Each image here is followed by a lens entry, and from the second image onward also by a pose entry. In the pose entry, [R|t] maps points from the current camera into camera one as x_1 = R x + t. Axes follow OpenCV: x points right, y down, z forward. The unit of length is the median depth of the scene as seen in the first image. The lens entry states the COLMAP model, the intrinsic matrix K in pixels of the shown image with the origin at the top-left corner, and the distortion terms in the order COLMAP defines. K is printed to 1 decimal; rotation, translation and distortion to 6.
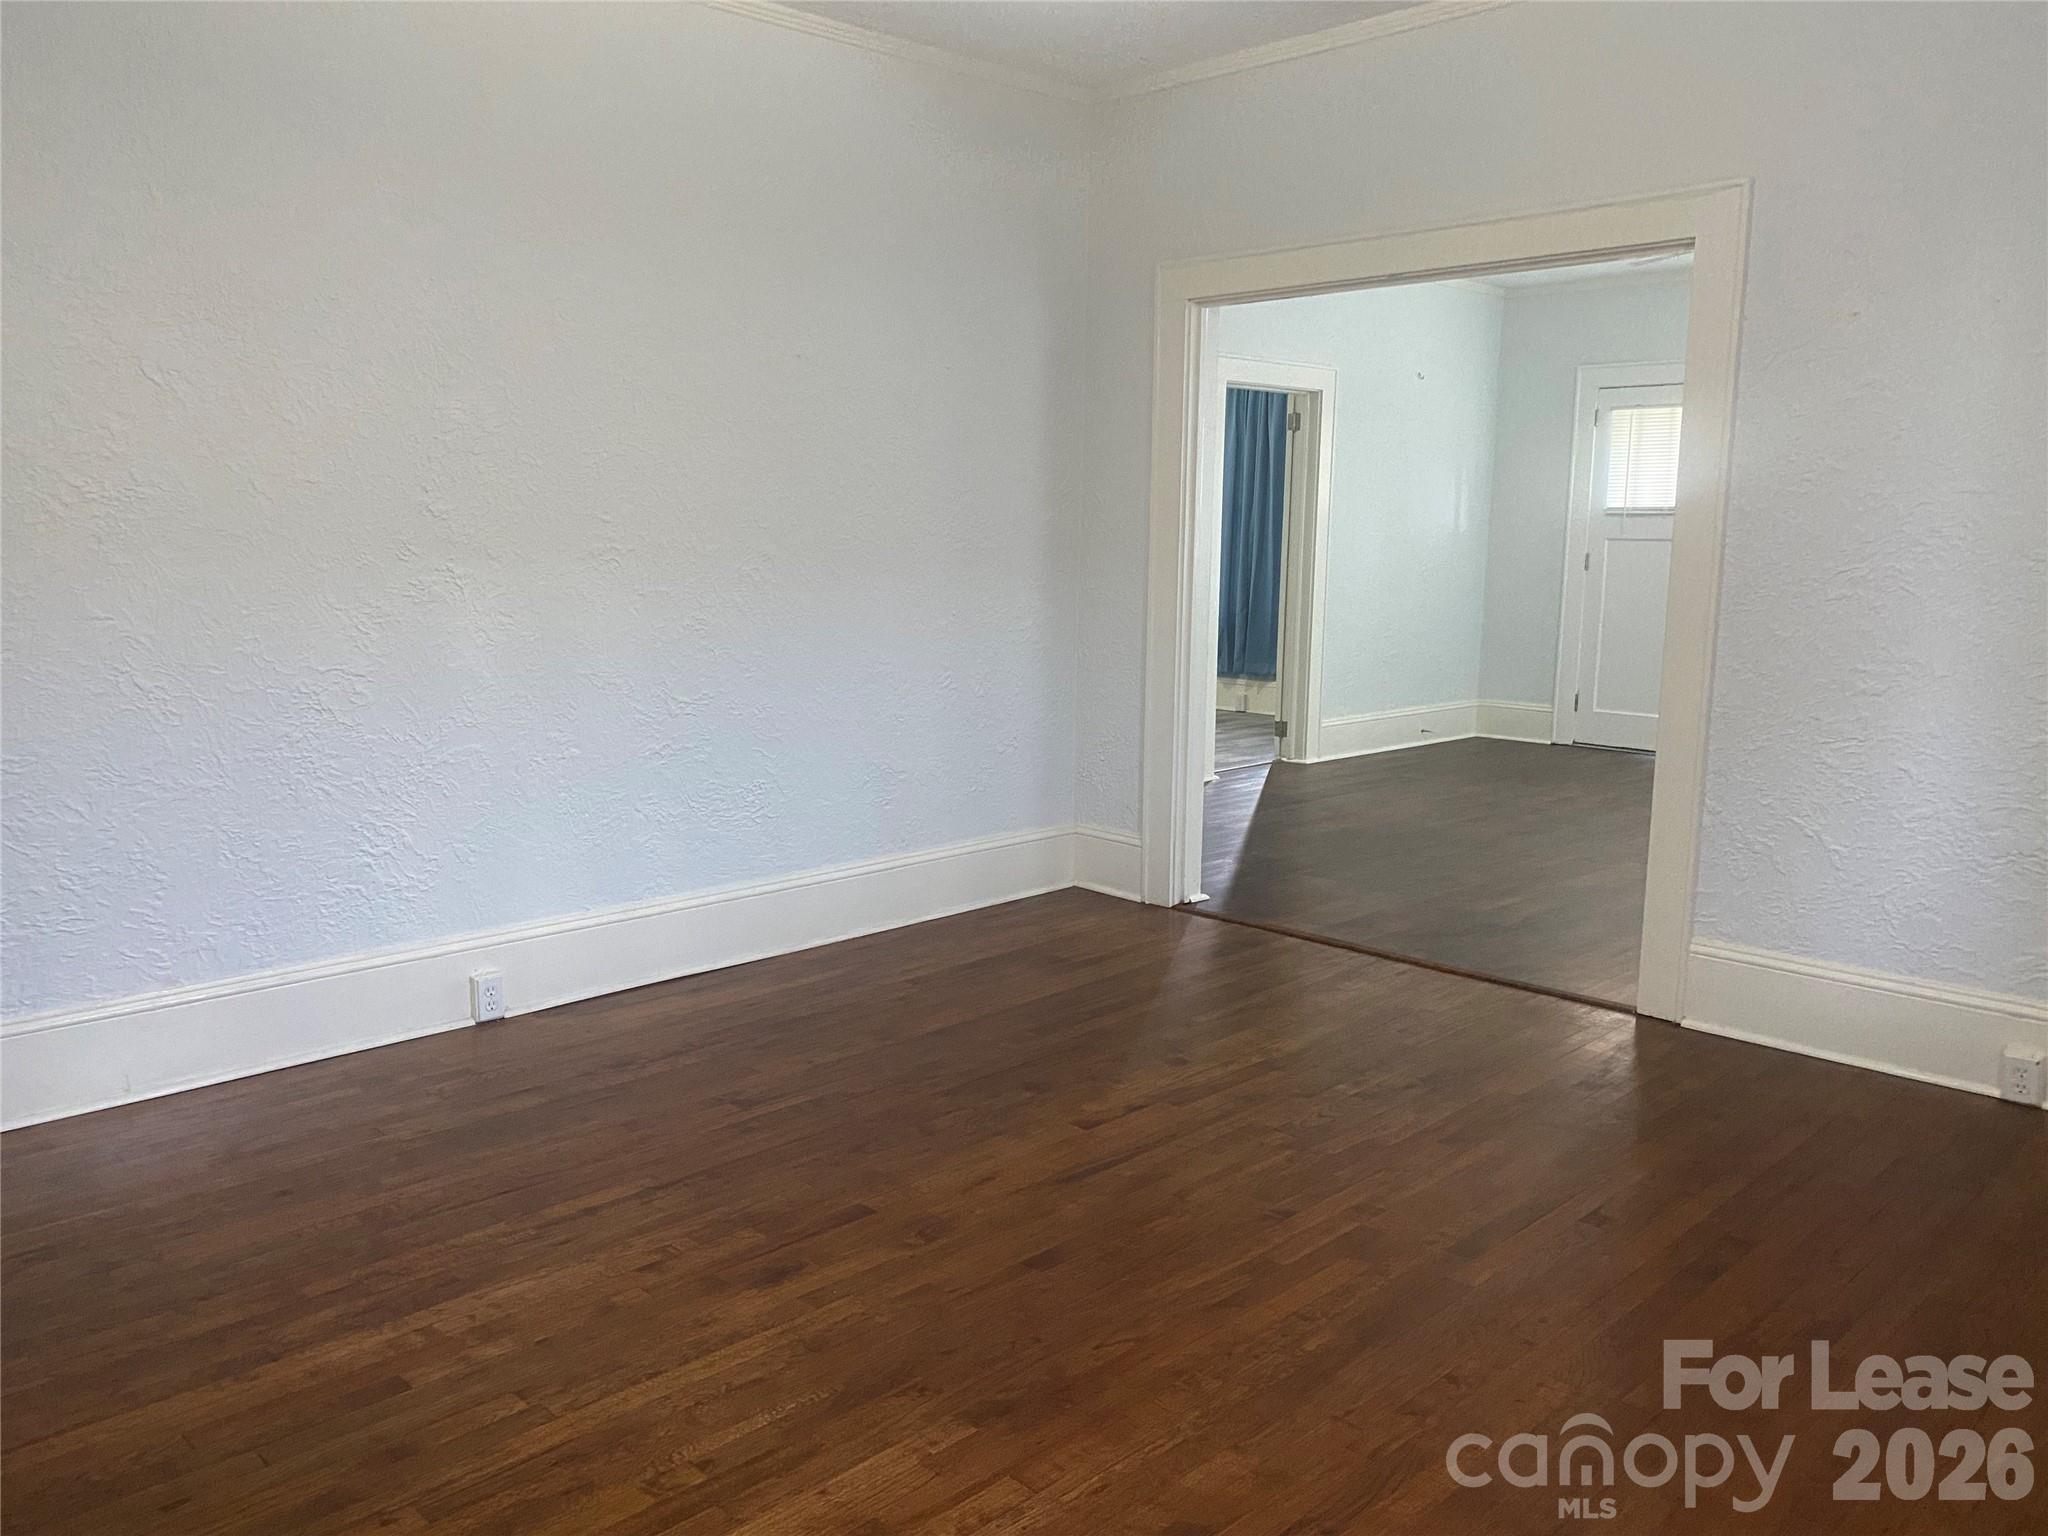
lens RADIAL K [[1563.9, 0, 1067.3], [0, 1563.9, 756.2], [0, 0, 1]] dist [0.047683, -0.048253]
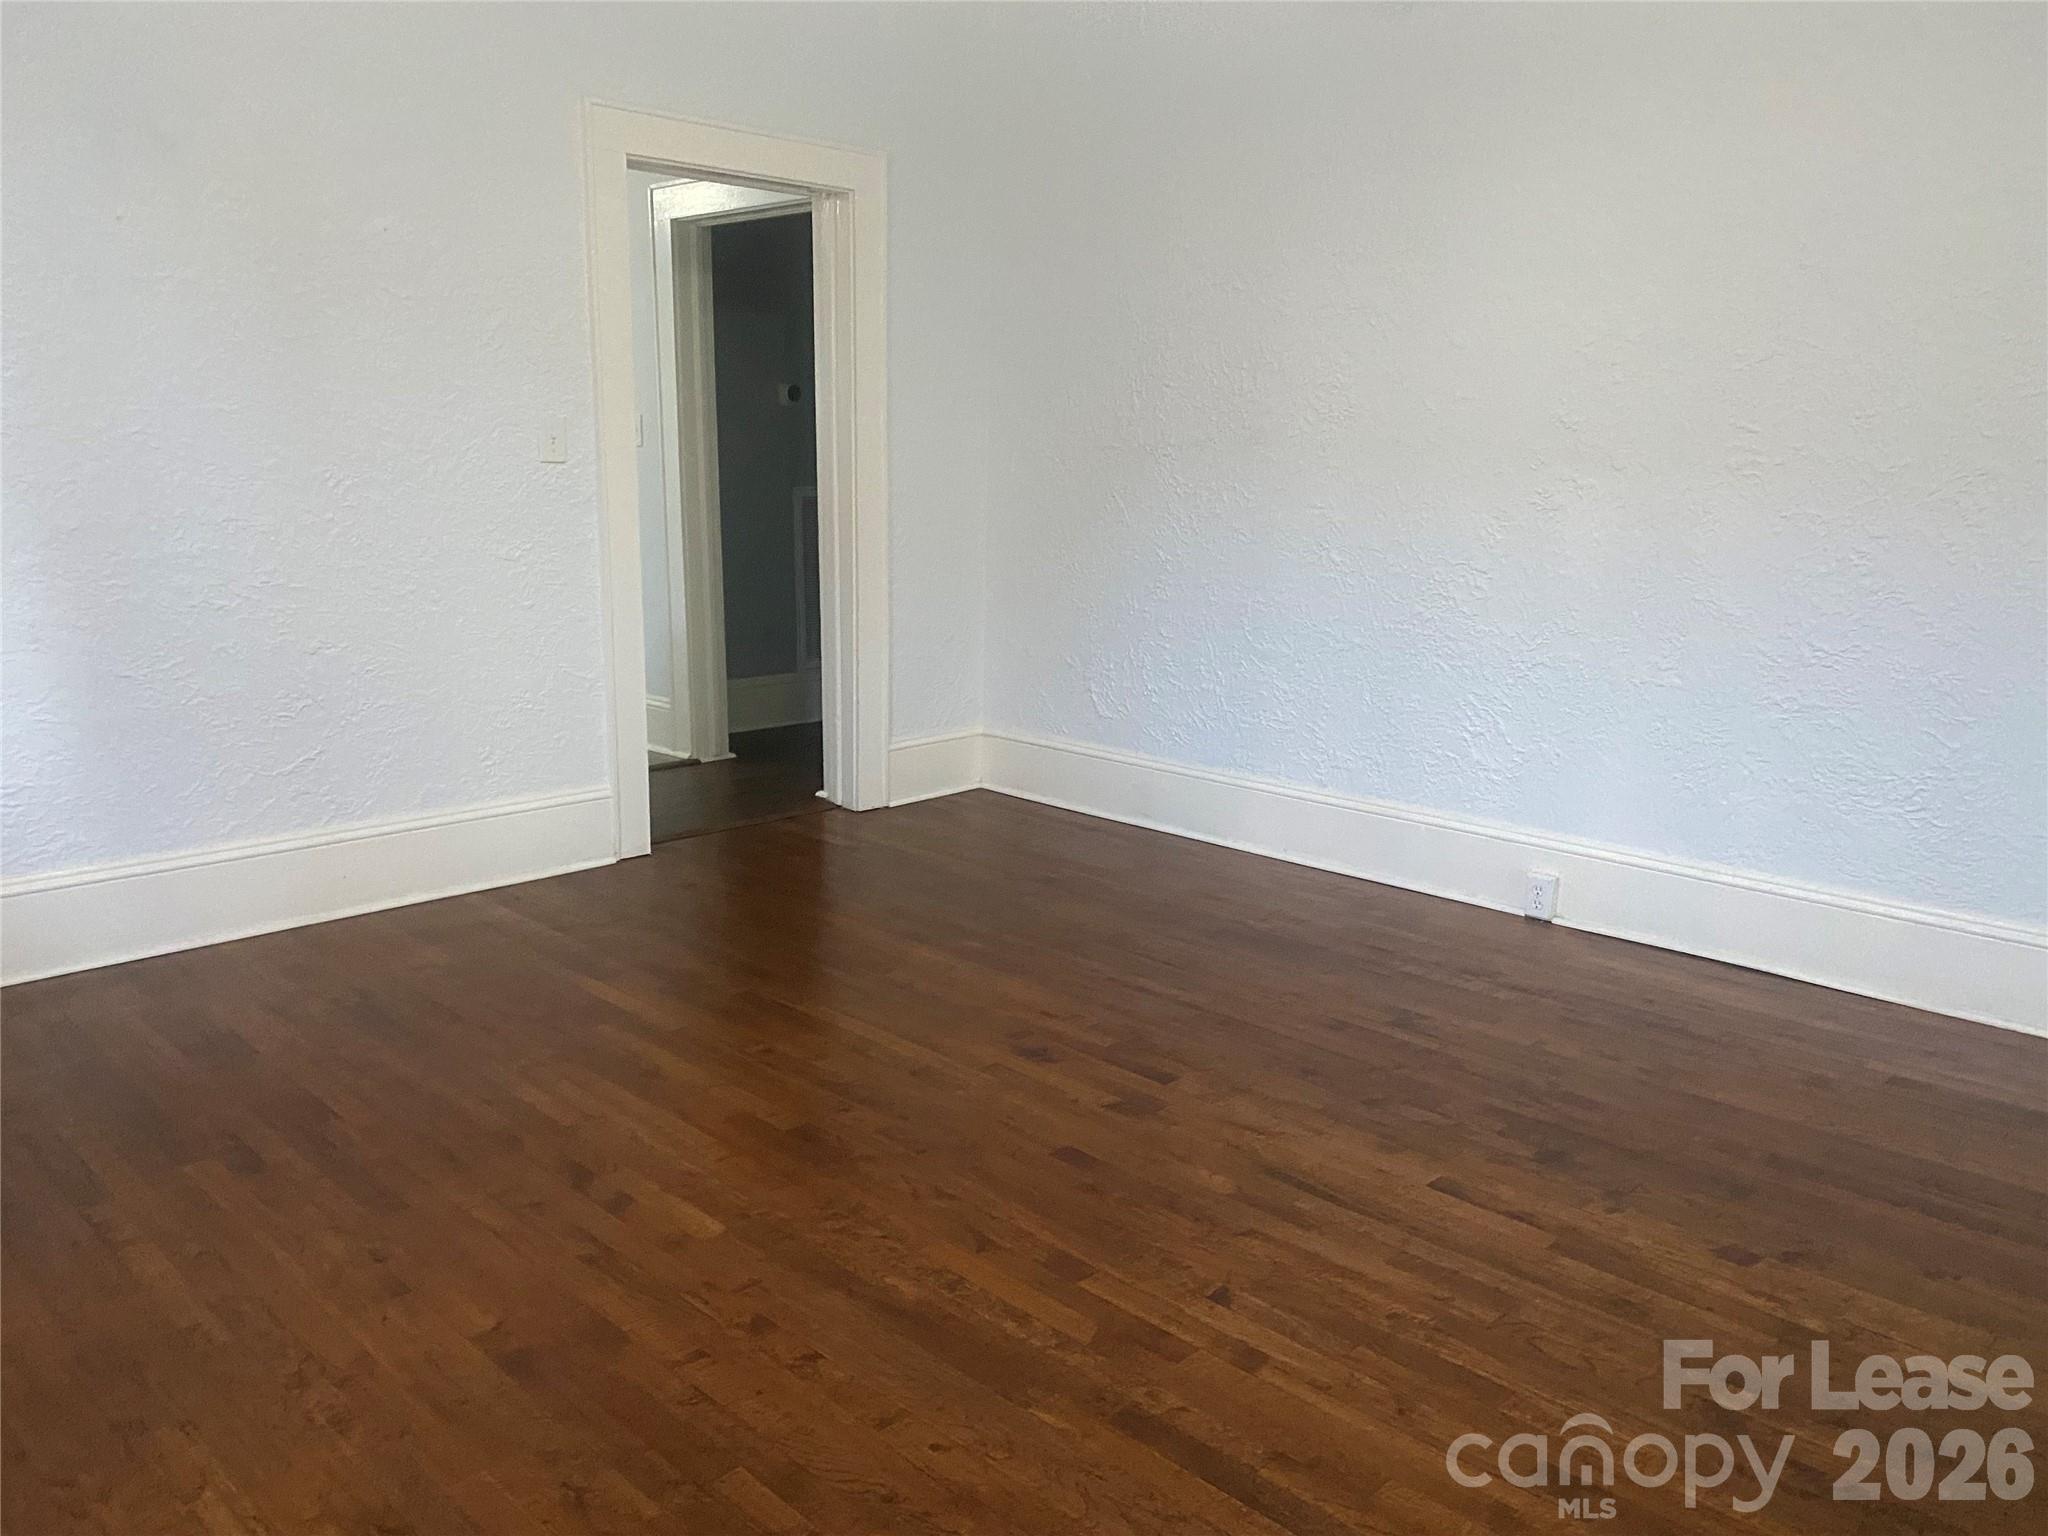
lens RADIAL K [[1563.9, 0, 1035.3], [0, 1563.9, 776.5], [0, 0, 1]] dist [0.047683, -0.048253]
pose [[-0.006949, 0.196798, -0.980420, 0.700857], [-0.160086, 0.967579, 0.195355, -0.079901], [0.987079, 0.158309, 0.024780, 0.697112]]
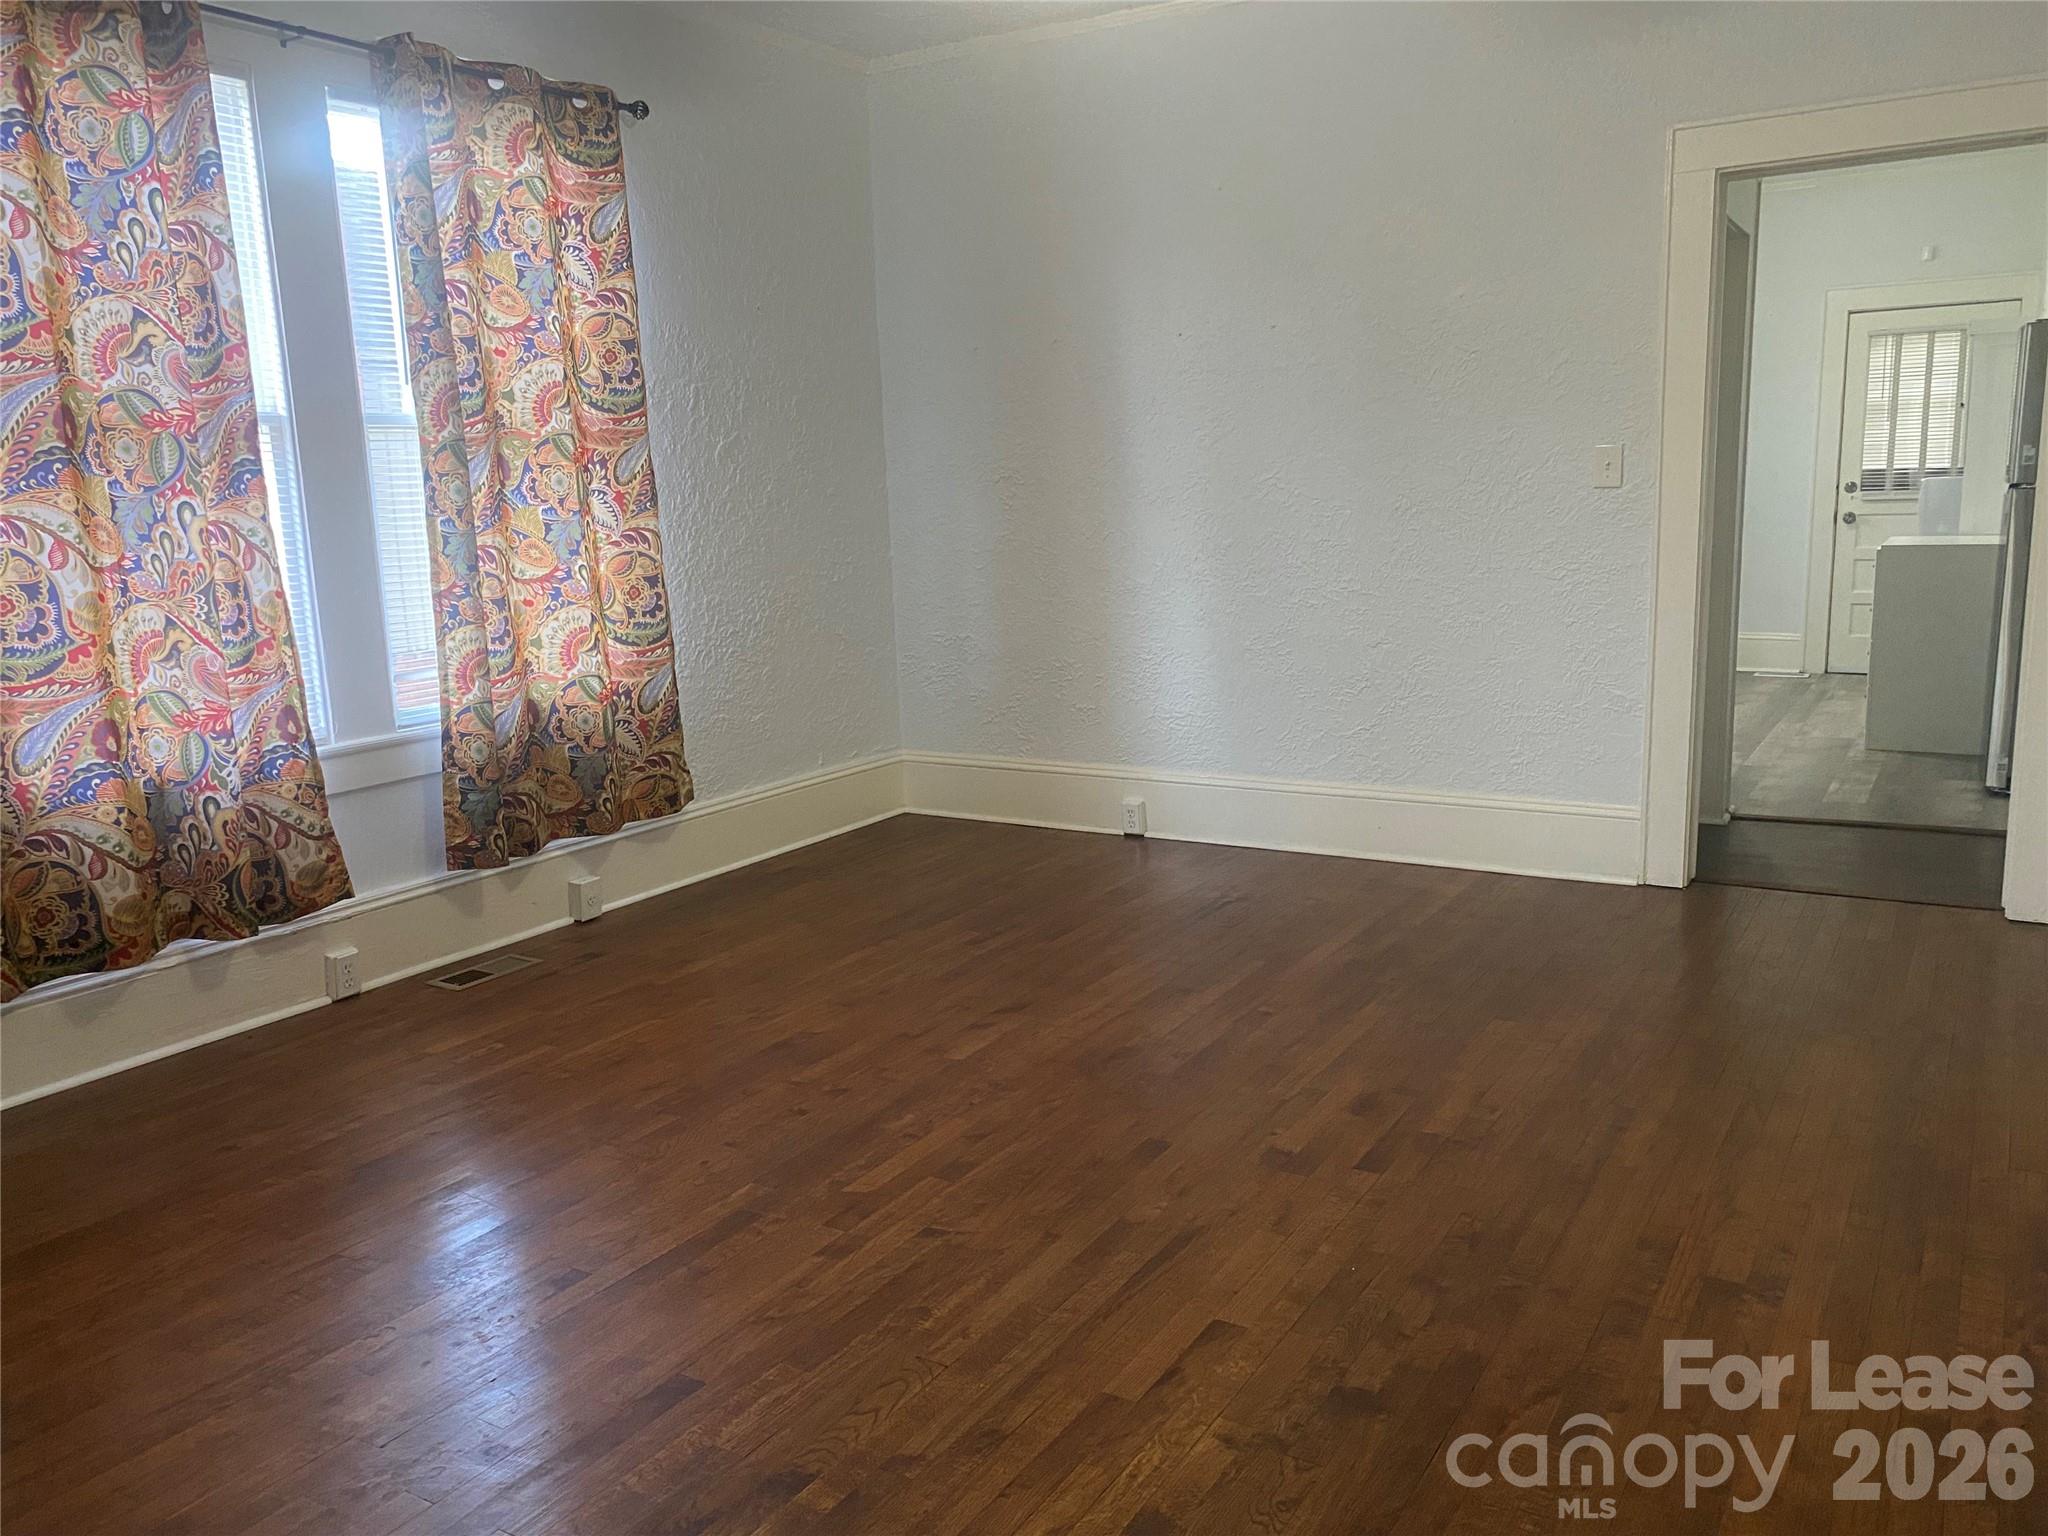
lens RADIAL K [[1563.9, 0, 1030.4], [0, 1563.9, 767.3], [0, 0, 1]] dist [0.047683, -0.048253]
pose [[-0.977853, 0.059953, -0.200523, 0.202118], [-0.007171, 0.947933, 0.318389, -0.199849], [0.209170, 0.312776, -0.926509, 1.440626]]
